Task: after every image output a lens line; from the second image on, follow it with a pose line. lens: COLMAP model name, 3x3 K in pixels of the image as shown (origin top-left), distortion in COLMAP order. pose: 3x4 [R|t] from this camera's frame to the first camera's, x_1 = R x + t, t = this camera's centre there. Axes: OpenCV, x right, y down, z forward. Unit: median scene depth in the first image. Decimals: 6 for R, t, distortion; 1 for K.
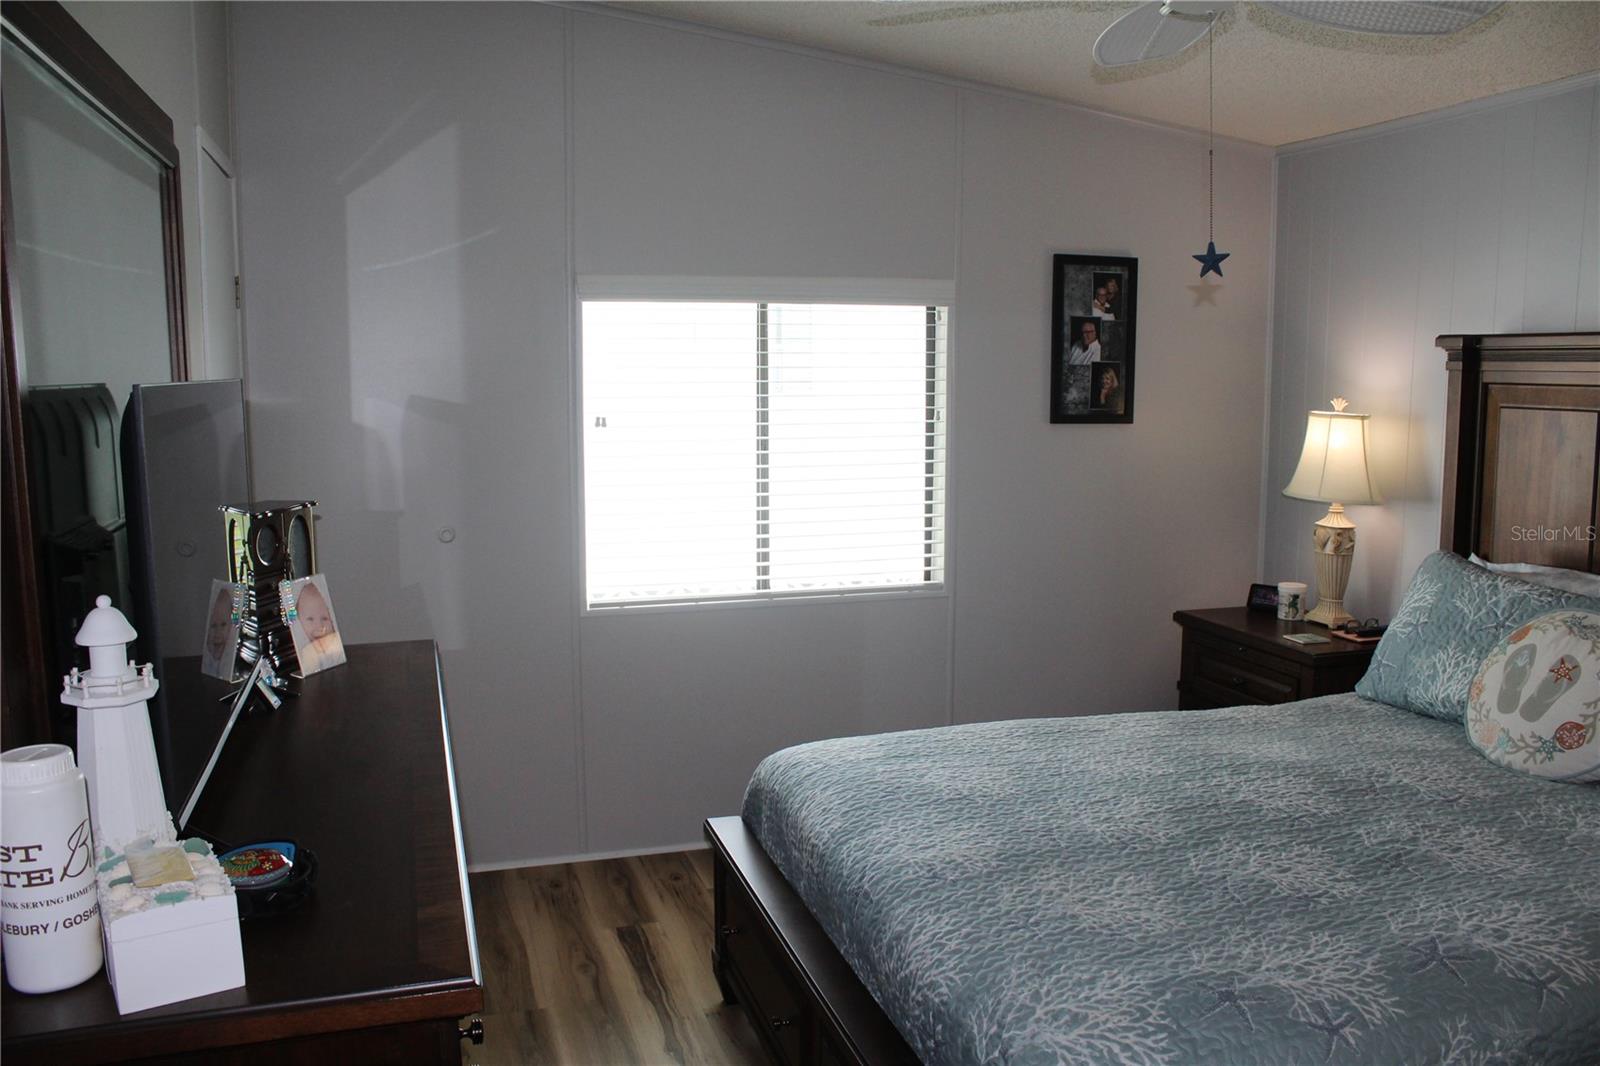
lens RADIAL K [[1314.6, 0, 800.0], [0, 1314.6, 533.0], [0, 0, 1]] dist [-0.169729, 0.138701]
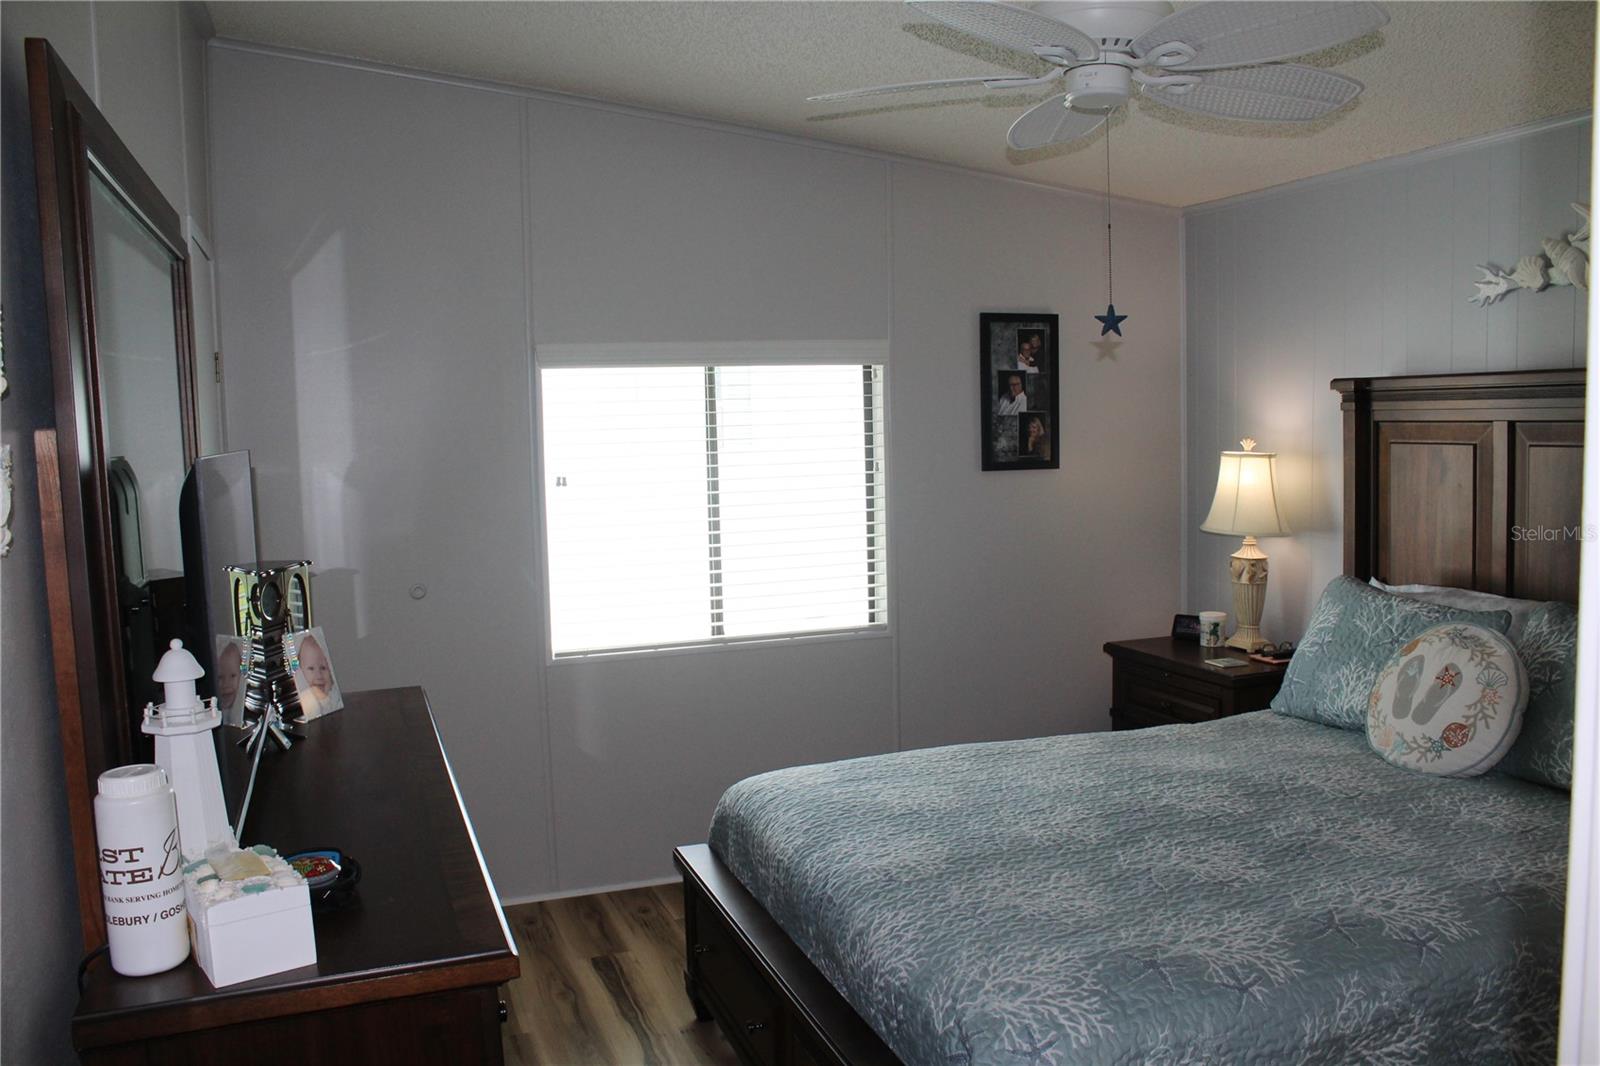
lens RADIAL K [[1314.6, 0, 800.0], [0, 1314.6, 533.0], [0, 0, 1]] dist [-0.169729, 0.138701]
pose [[0.998462, -0.029745, 0.046777, -0.015408], [0.031636, 0.998690, -0.040210, 0.009263], [-0.045519, 0.041628, 0.998096, -0.107950]]
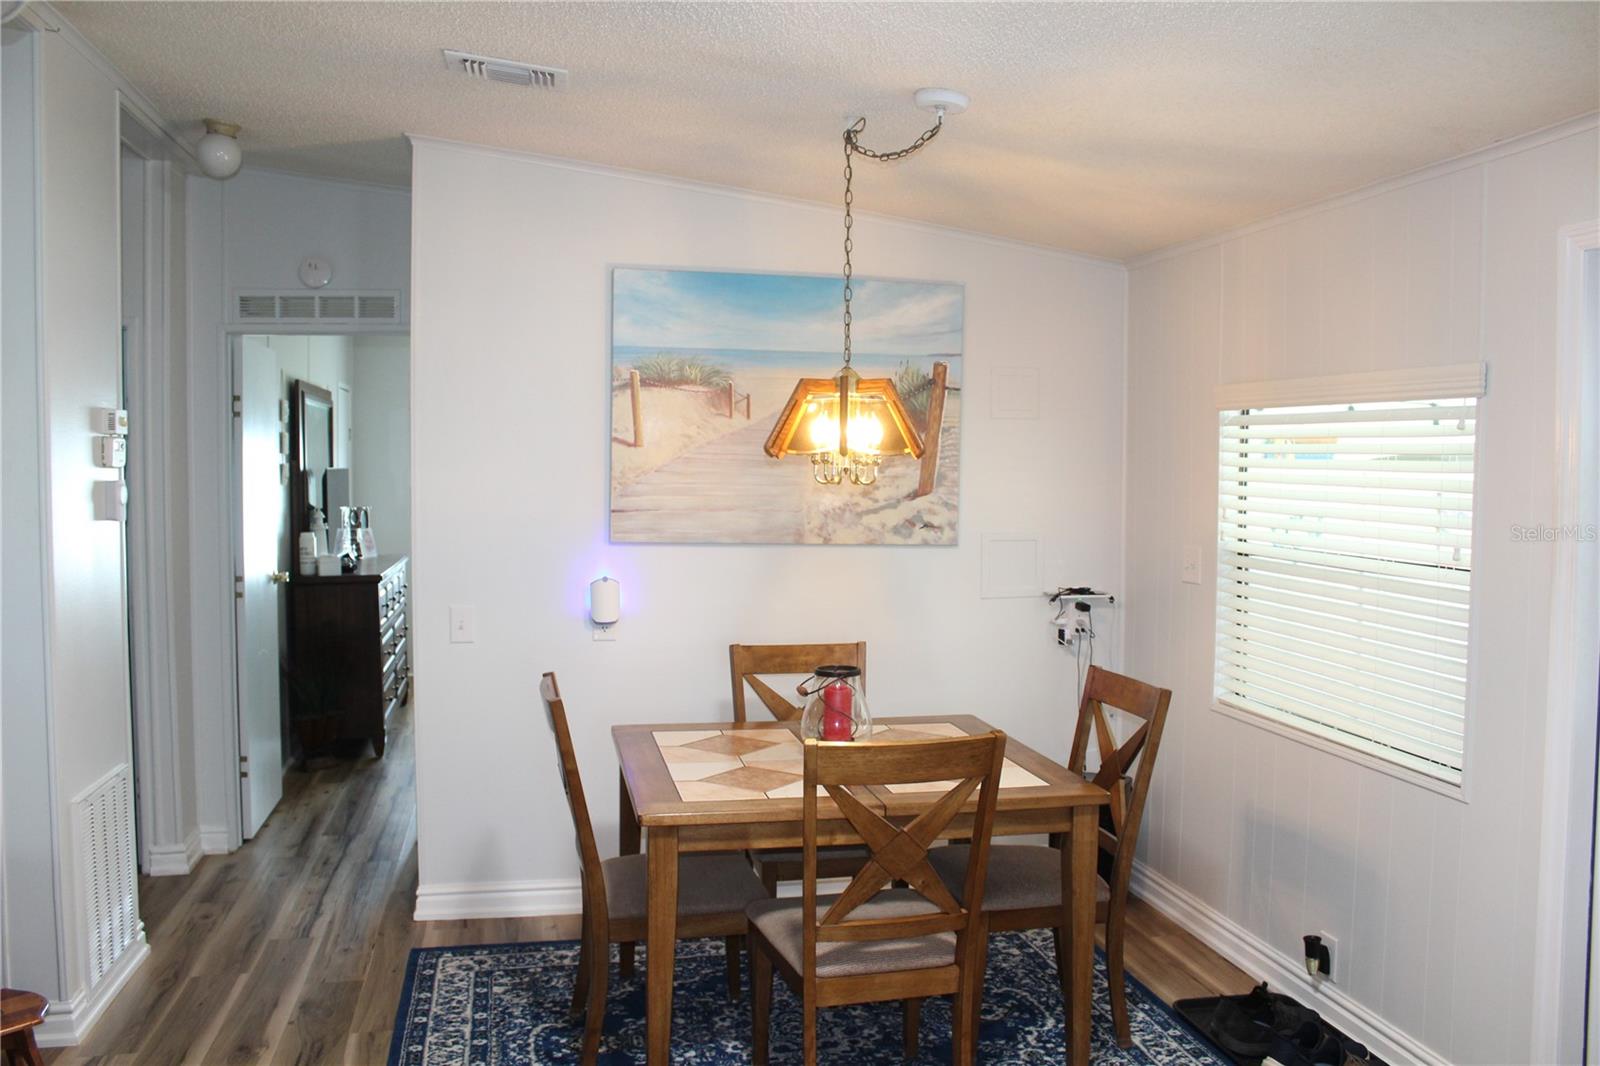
lens RADIAL K [[1314.6, 0, 800.0], [0, 1314.6, 533.0], [0, 0, 1]] dist [-0.169729, 0.138701]
pose [[0.996785, 0.014519, -0.078801, 0.979576], [-0.020203, 0.997213, -0.071819, 0.260860], [0.077538, 0.073180, 0.994300, -2.188181]]
